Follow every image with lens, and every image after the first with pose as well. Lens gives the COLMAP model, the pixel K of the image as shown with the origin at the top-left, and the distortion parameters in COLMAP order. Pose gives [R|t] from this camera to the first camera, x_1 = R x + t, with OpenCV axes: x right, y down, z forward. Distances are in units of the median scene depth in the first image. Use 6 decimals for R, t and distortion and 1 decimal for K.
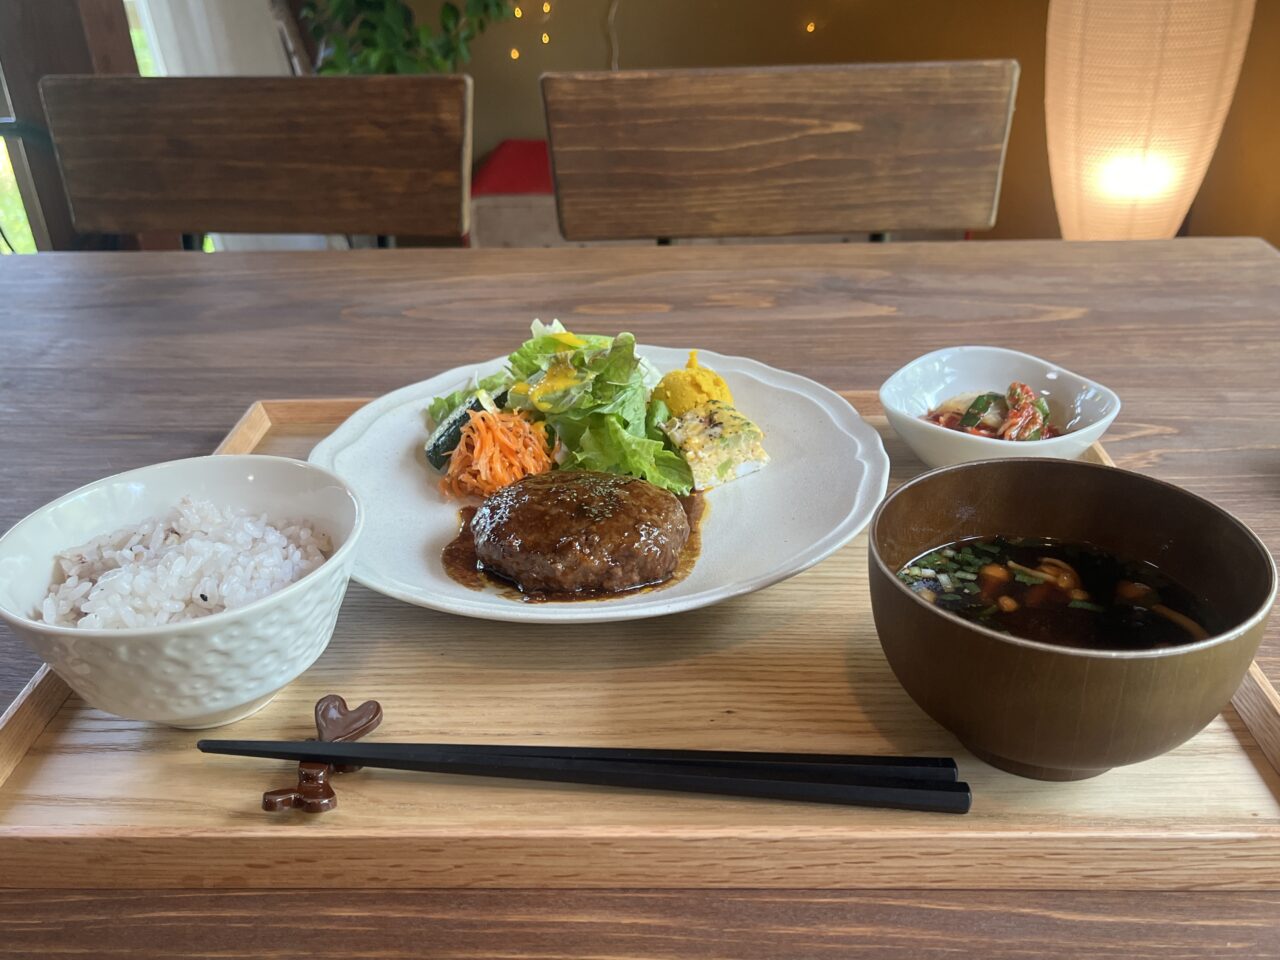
lens RADIAL K [[1207.8, 0, 645.8], [0, 1207.8, 482.2], [0, 0, 1]] dist [-0.000840, 0.000000]
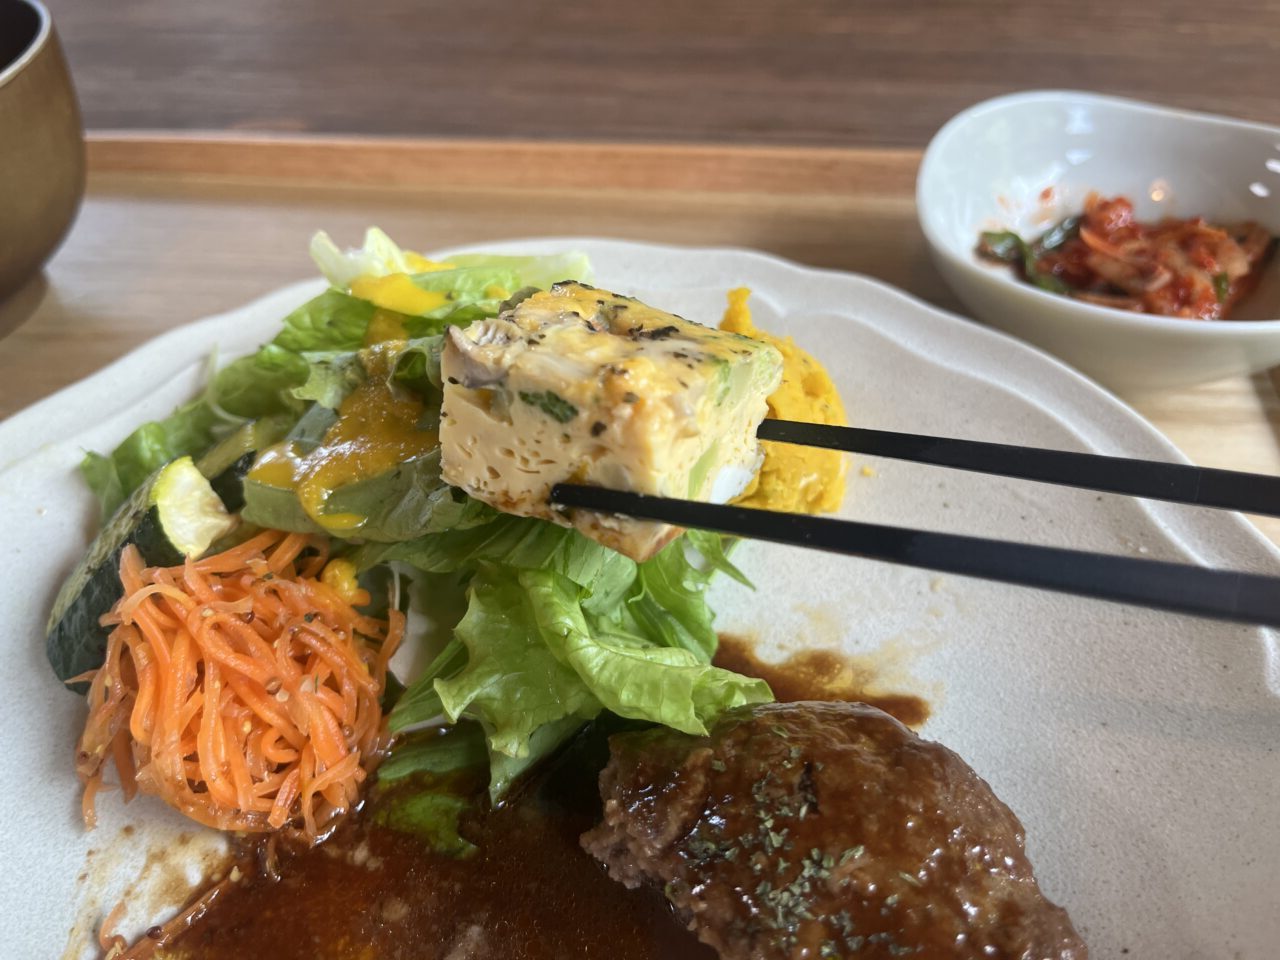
lens RADIAL K [[1019.8, 0, 620.5], [0, 1019.8, 491.8], [0, 0, 1]] dist [0.014772, -0.044952]
pose [[0.998716, -0.040518, 0.030416, -0.014643], [0.028839, 0.948240, 0.316242, -0.164676], [-0.041655, -0.314959, 0.948191, 0.733768]]
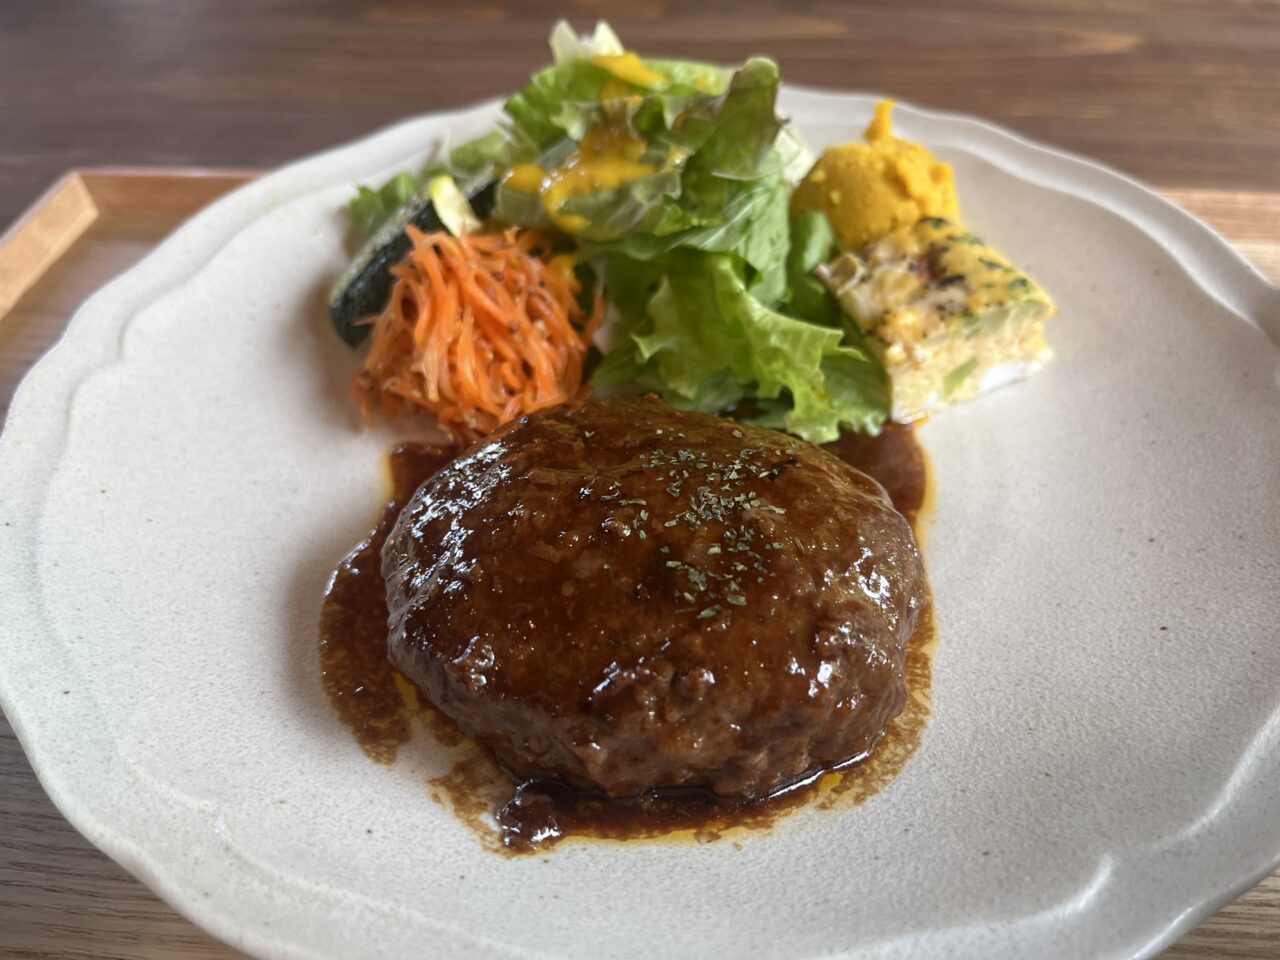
lens RADIAL K [[1019.8, 0, 633.4], [0, 1019.8, 483.2], [0, 0, 1]] dist [0.014772, -0.044952]
pose [[0.998671, 0.041547, -0.030507, -0.045736], [-0.031950, 0.963404, 0.266141, -0.072728], [0.040448, -0.264813, 0.963451, 0.607959]]
